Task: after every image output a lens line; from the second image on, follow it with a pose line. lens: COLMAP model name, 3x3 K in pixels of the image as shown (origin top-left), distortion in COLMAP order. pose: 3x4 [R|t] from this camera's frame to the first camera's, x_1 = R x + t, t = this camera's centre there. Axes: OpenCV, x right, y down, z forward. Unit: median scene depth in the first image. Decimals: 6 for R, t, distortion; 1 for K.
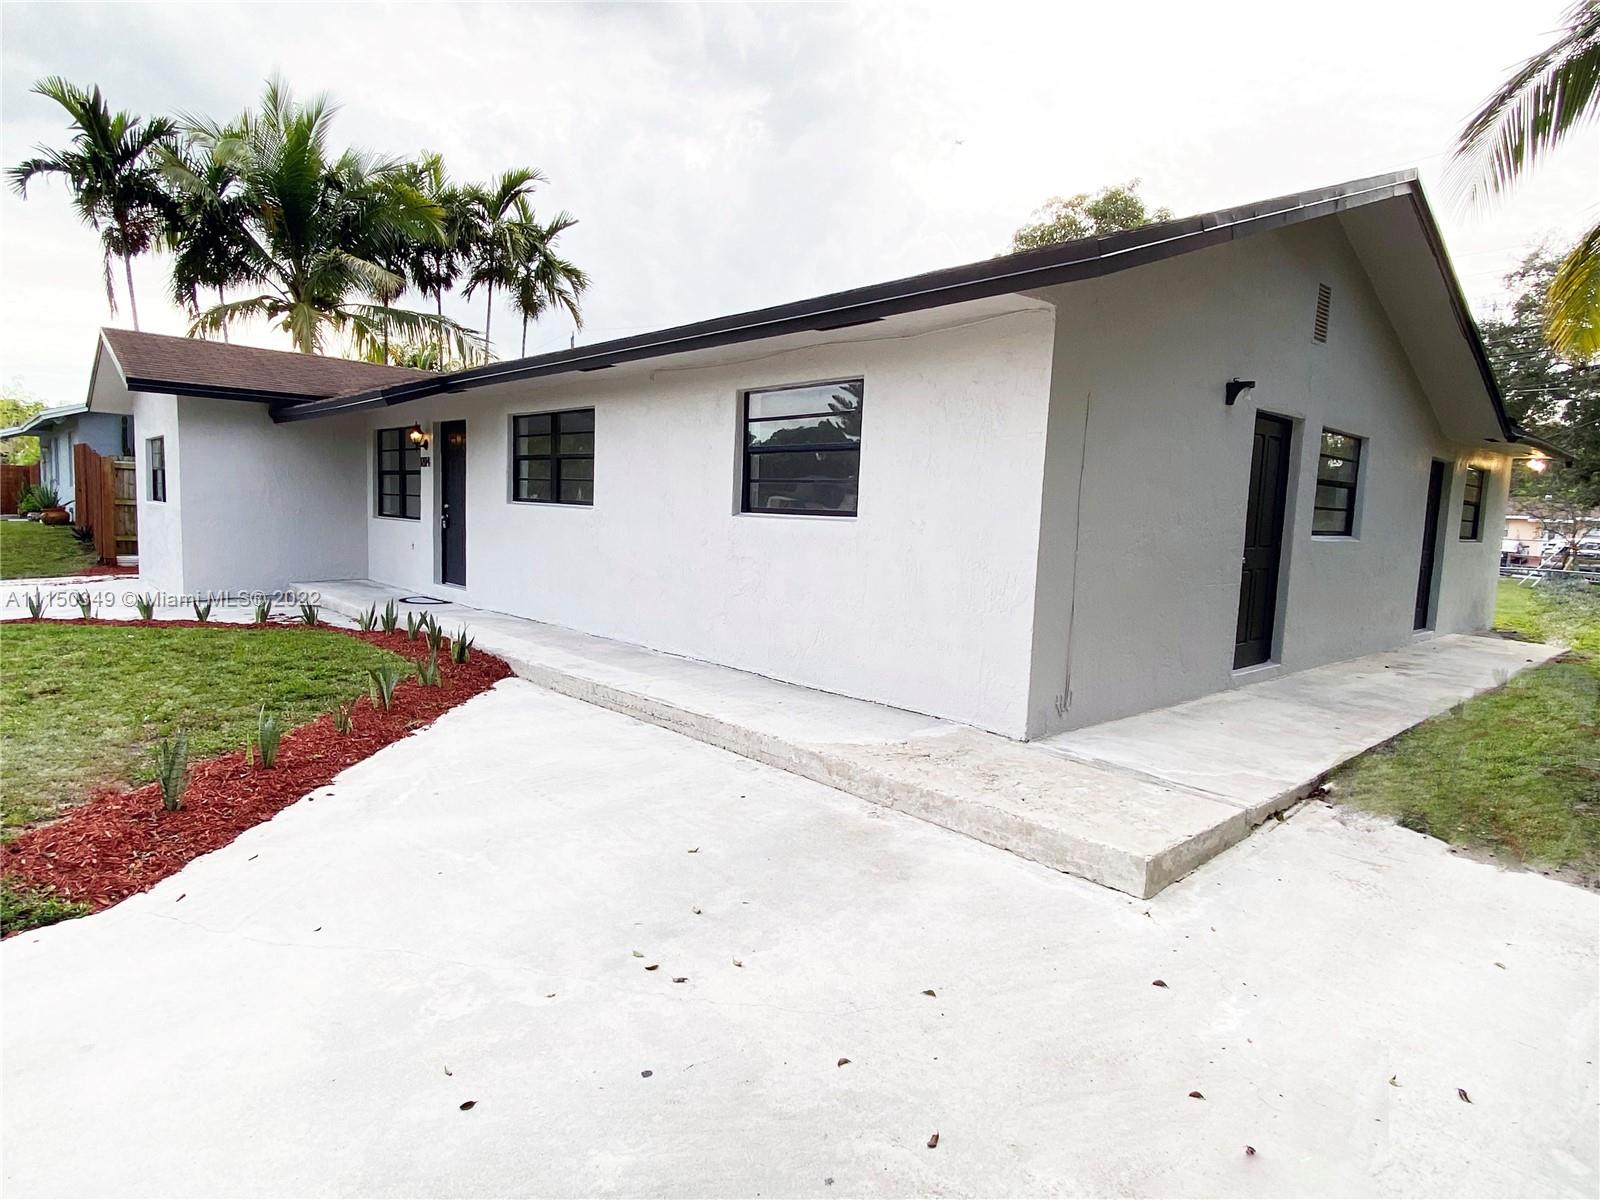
lens RADIAL K [[891.9, 0, 800.0], [0, 891.9, 600.0], [0, 0, 1]] dist [0.077274, -0.067843]
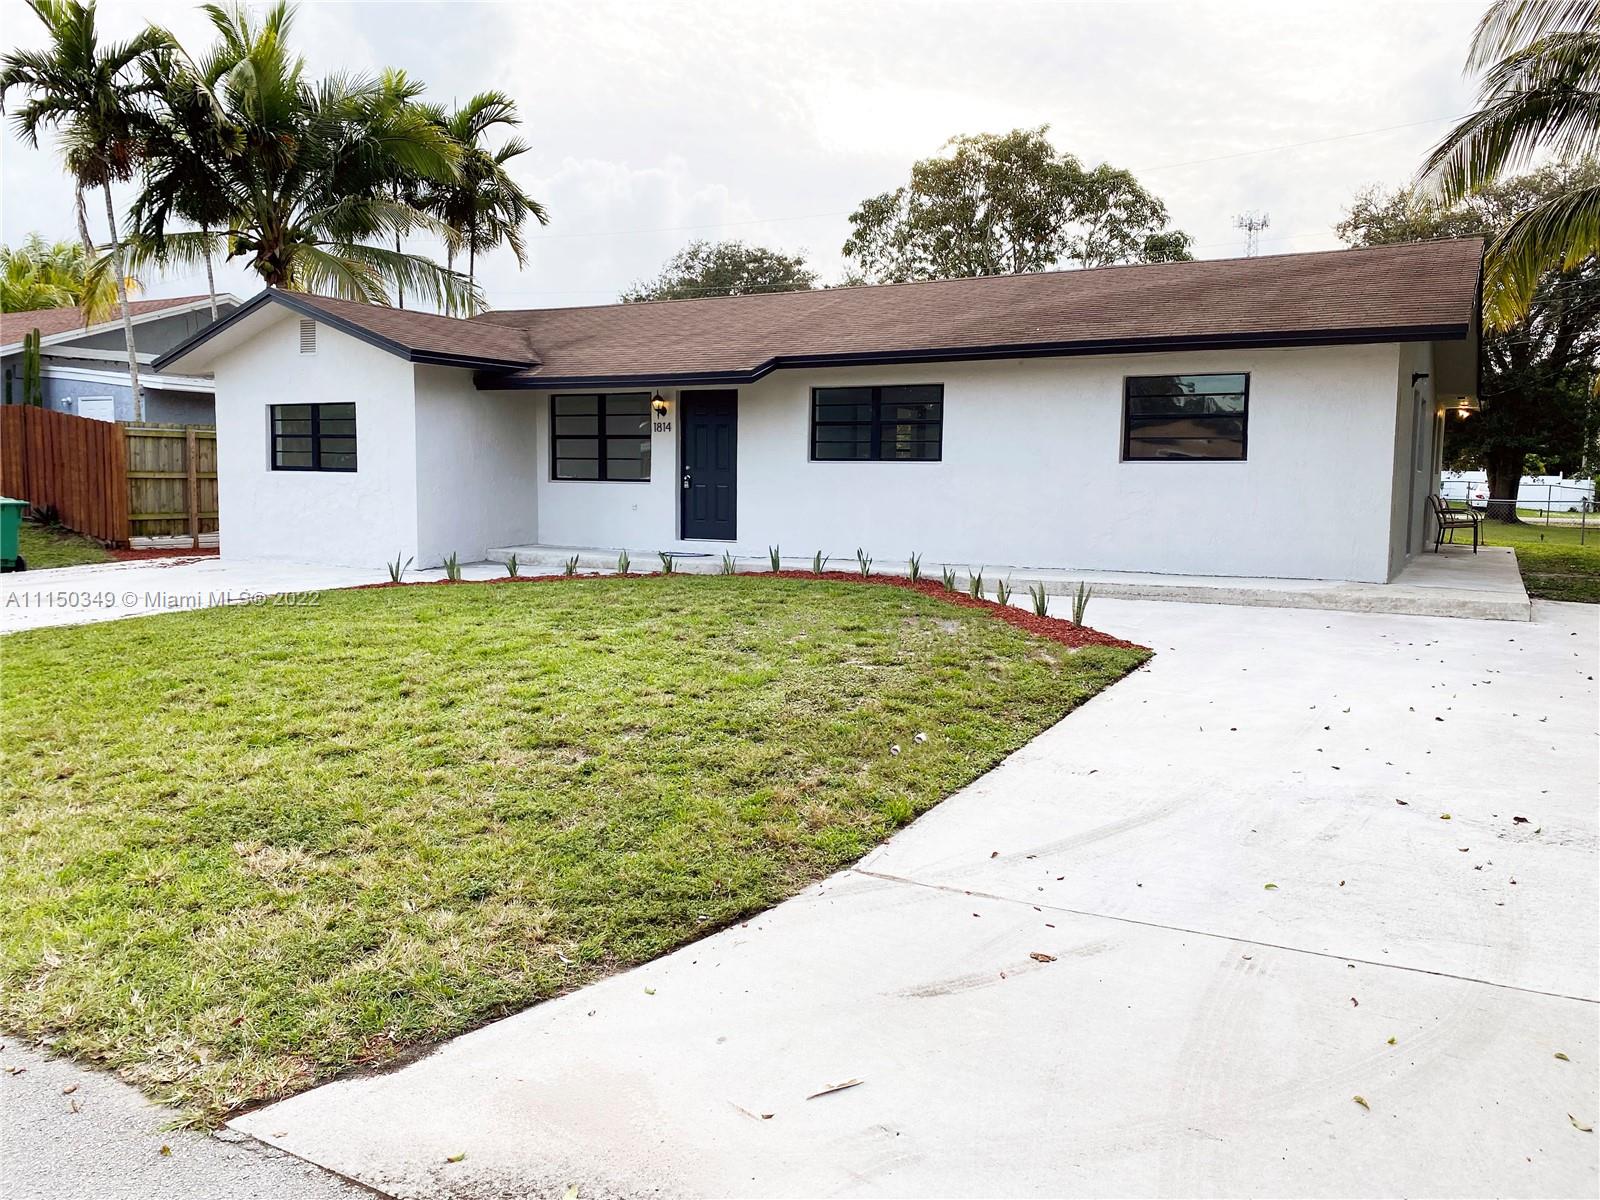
lens RADIAL K [[1225.4, 0, 800.0], [0, 1225.4, 600.0], [0, 0, 1]] dist [0.024159, -0.004017]
pose [[0.951053, -0.058918, 0.303360, -0.750202], [0.055844, 0.998262, 0.018806, 0.036338], [-0.303941, -0.000945, 0.952690, -0.459728]]
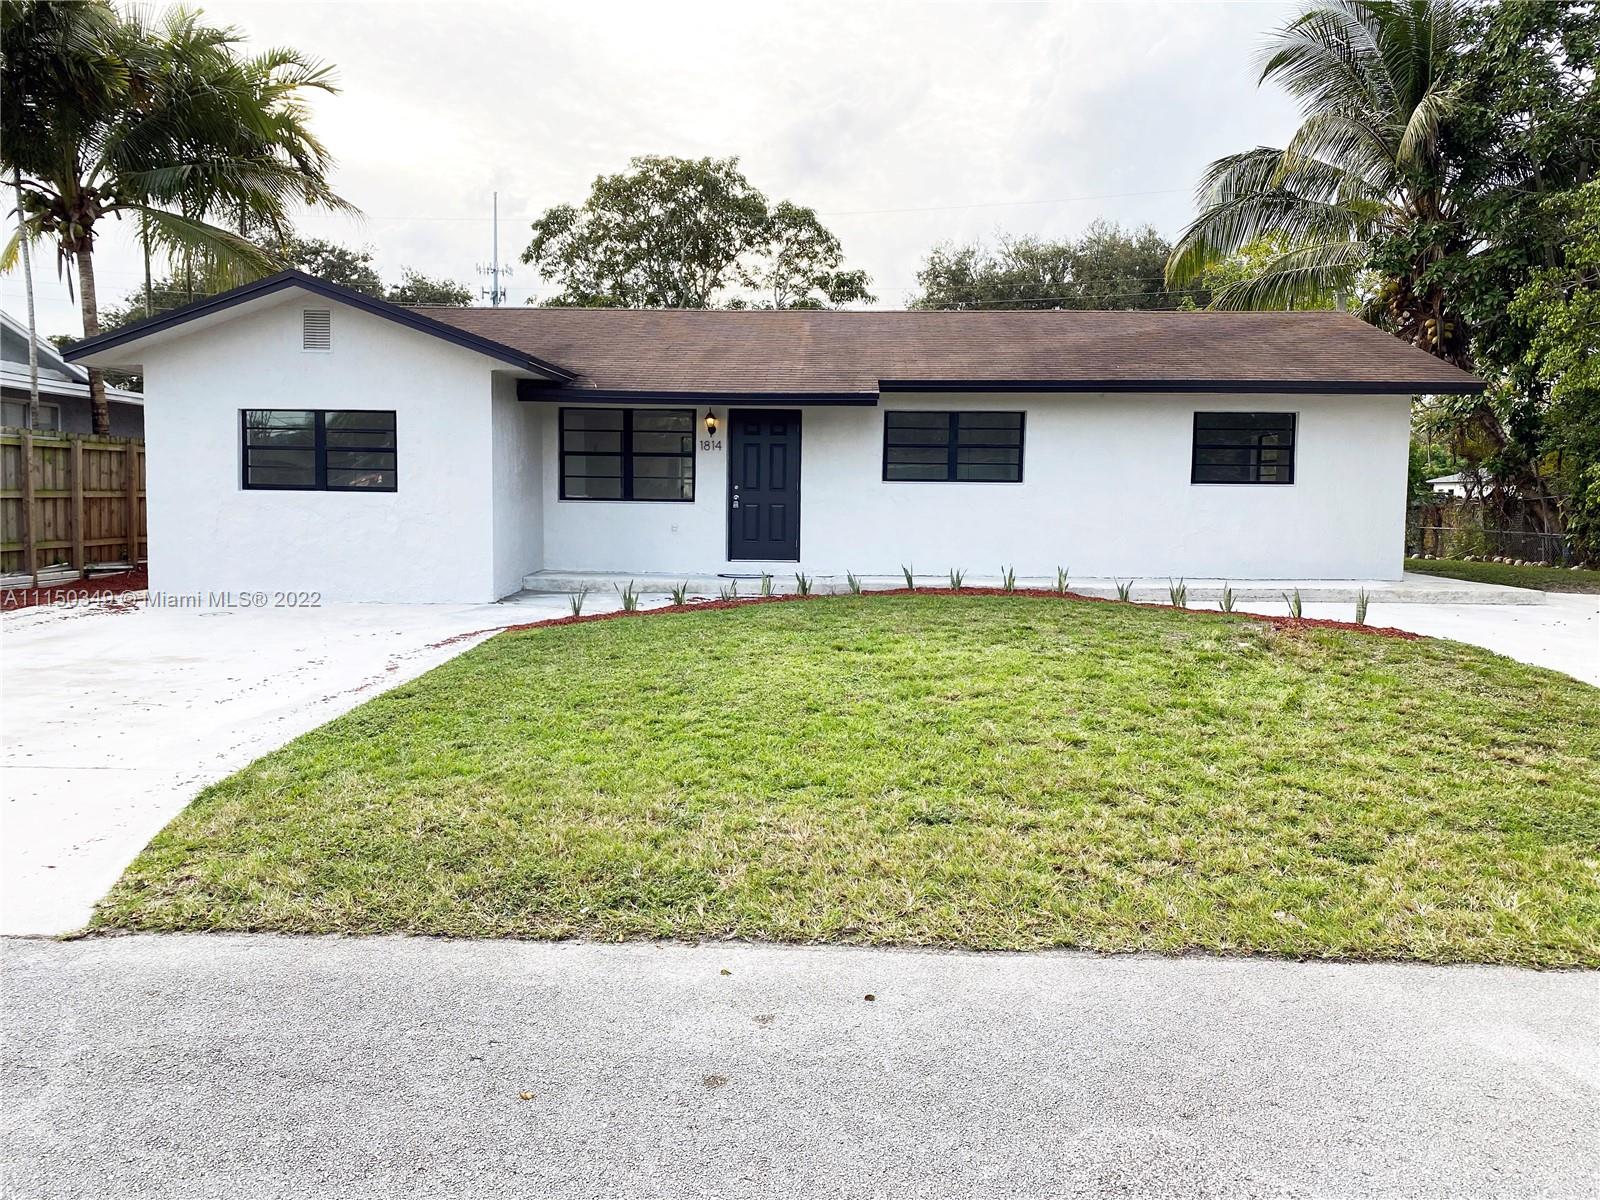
lens RADIAL K [[1225.4, 0, 800.0], [0, 1225.4, 600.0], [0, 0, 1]] dist [0.024159, -0.004017]
pose [[0.706428, -0.090106, 0.702026, -1.417090], [0.085361, 0.995470, 0.041873, -0.026995], [-0.702618, 0.030345, 0.710920, -0.070795]]
